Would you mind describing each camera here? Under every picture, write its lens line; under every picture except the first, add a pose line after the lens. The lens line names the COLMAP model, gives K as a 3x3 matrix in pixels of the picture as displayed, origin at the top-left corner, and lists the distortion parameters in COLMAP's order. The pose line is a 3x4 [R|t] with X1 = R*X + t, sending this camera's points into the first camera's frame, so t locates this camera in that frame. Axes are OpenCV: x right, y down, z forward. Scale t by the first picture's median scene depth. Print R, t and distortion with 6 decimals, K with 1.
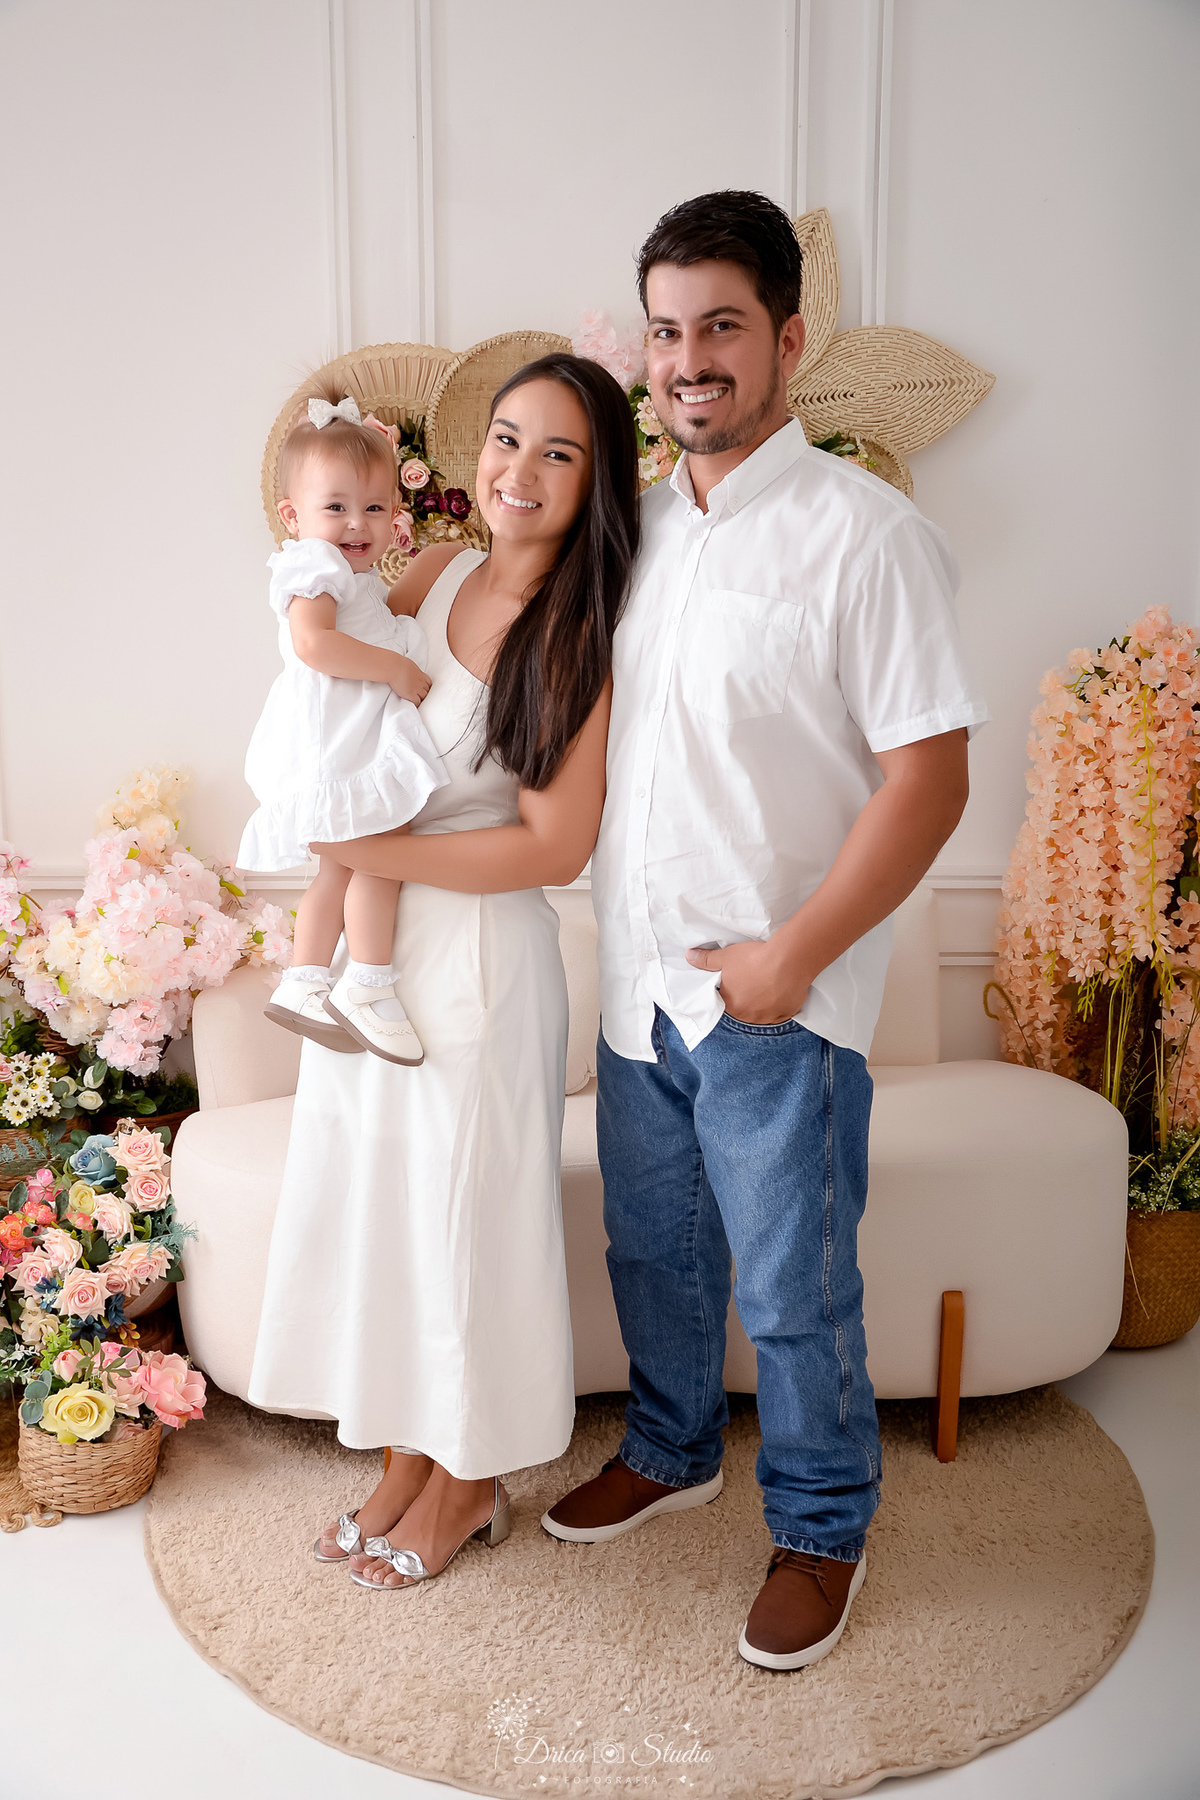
lens RADIAL K [[1491.2, 0, 598.1], [0, 1491.2, 908.3], [0, 0, 1]] dist [-0.081176, 0.014721]
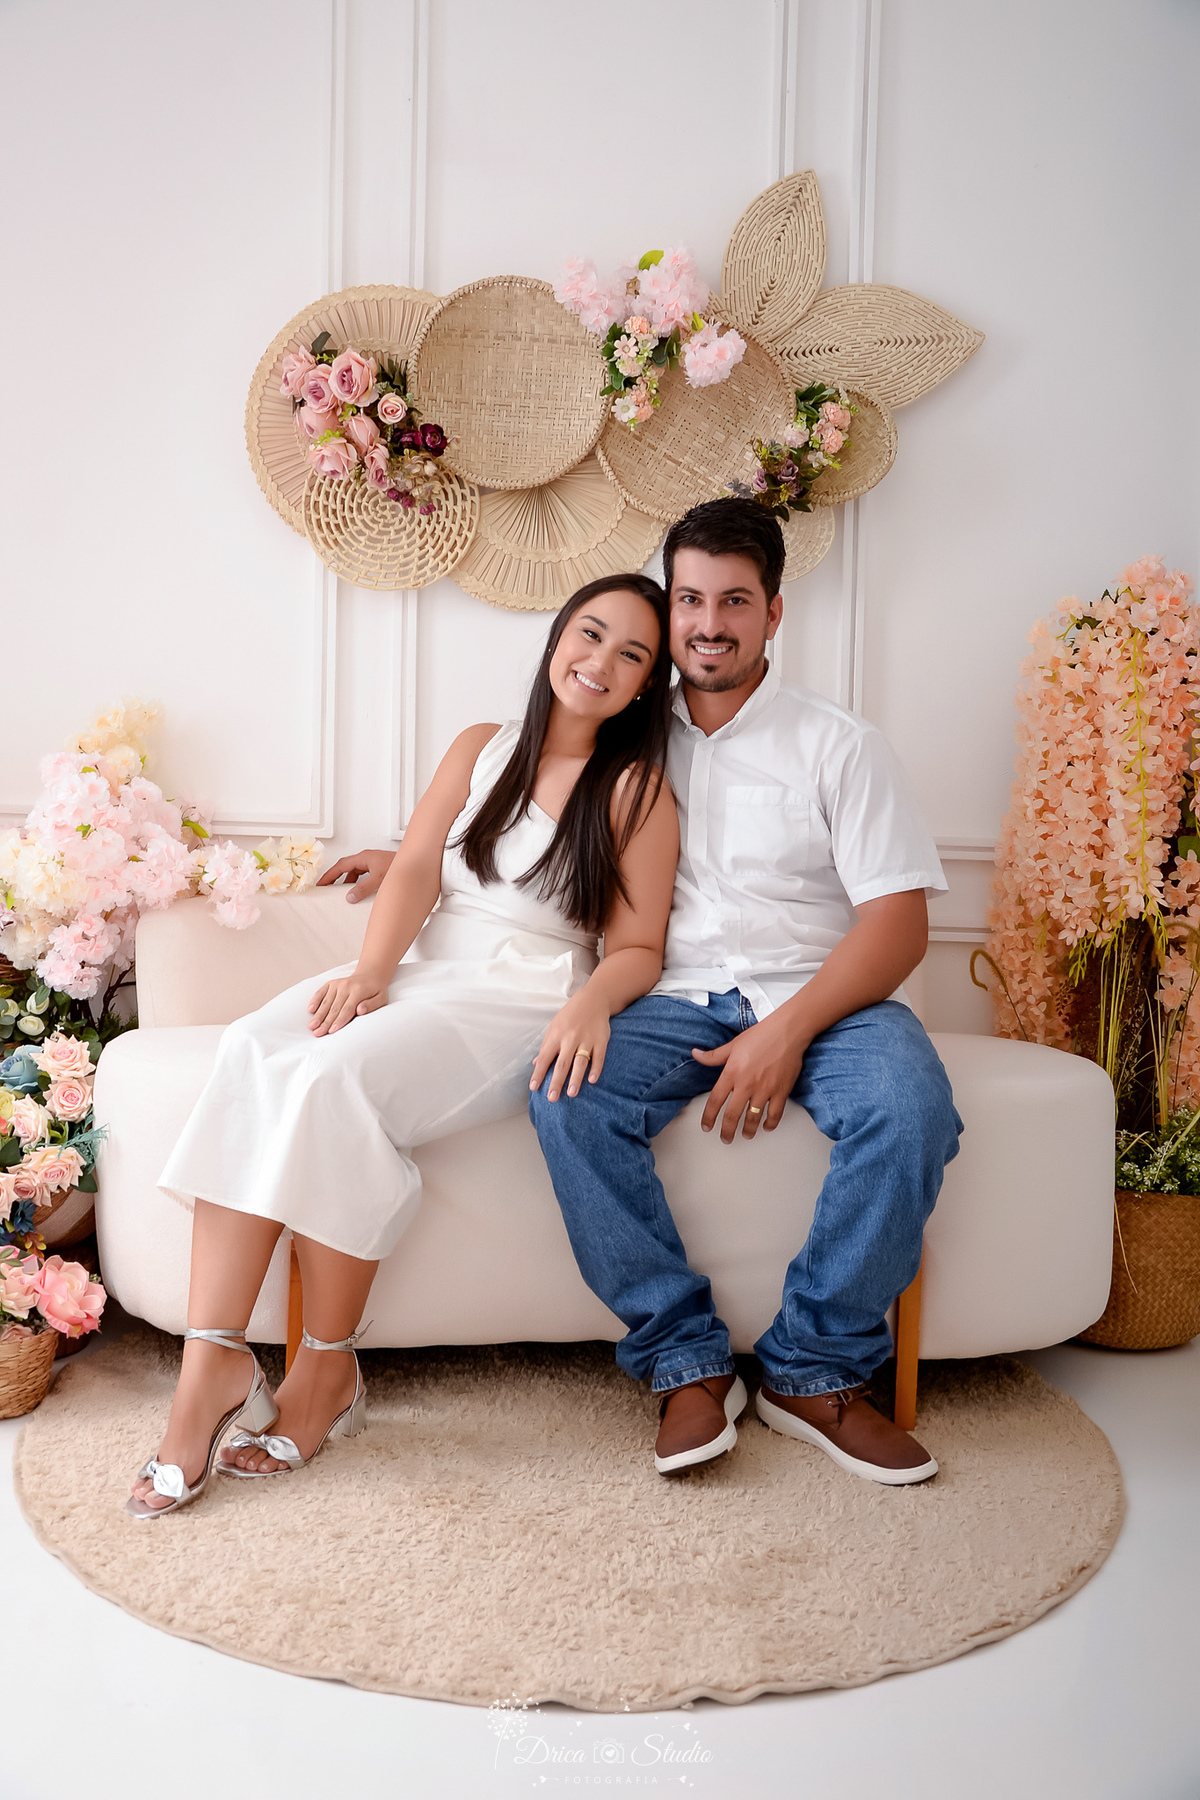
lens RADIAL K [[1491.2, 0, 593.0], [0, 1491.2, 896.8], [0, 0, 1]] dist [-0.081176, 0.014721]
pose [[0.997755, 0.028774, -0.060476, 0.081943], [-0.035165, 0.993591, -0.107423, 0.137661], [0.056998, 0.109309, 0.992372, 0.046892]]
